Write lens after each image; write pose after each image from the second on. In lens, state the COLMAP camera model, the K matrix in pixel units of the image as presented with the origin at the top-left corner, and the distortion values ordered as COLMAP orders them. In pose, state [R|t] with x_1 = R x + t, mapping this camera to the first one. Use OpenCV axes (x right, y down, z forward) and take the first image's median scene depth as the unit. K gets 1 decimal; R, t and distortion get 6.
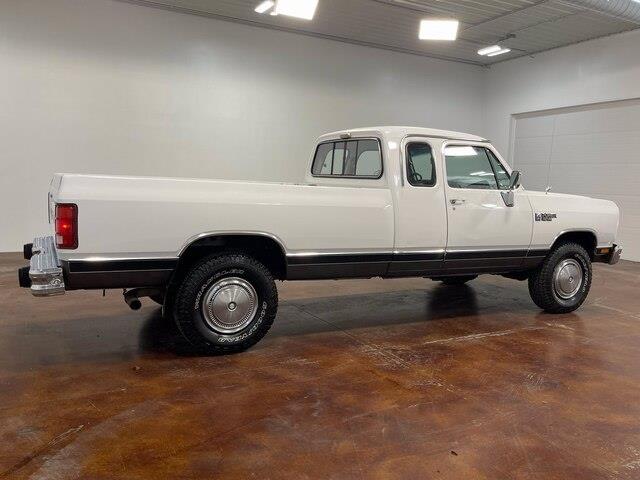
lens RADIAL K [[581.8, 0, 352.1], [0, 581.8, 240.2], [0, 0, 1]] dist [0.016733, 0.001343]
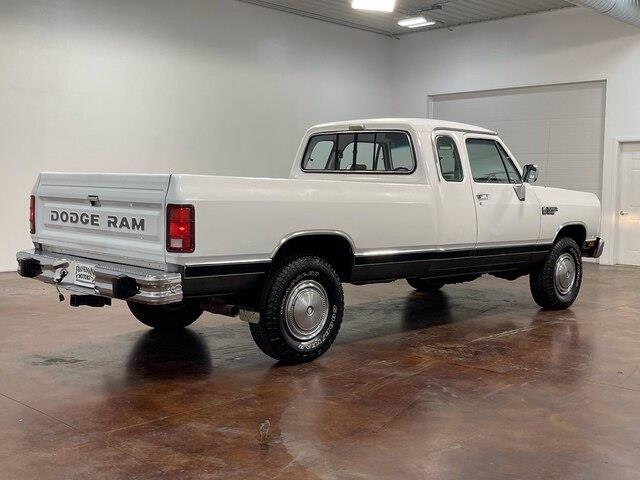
lens RADIAL K [[825.9, 0, 391.6], [0, 825.9, 240.2], [0, 0, 1]] dist [-0.004077, -0.013600]
pose [[0.943717, -0.037508, 0.328619, -0.424190], [0.044619, 0.998904, -0.014123, 0.019779], [-0.327729, 0.027991, 0.944357, -0.256432]]
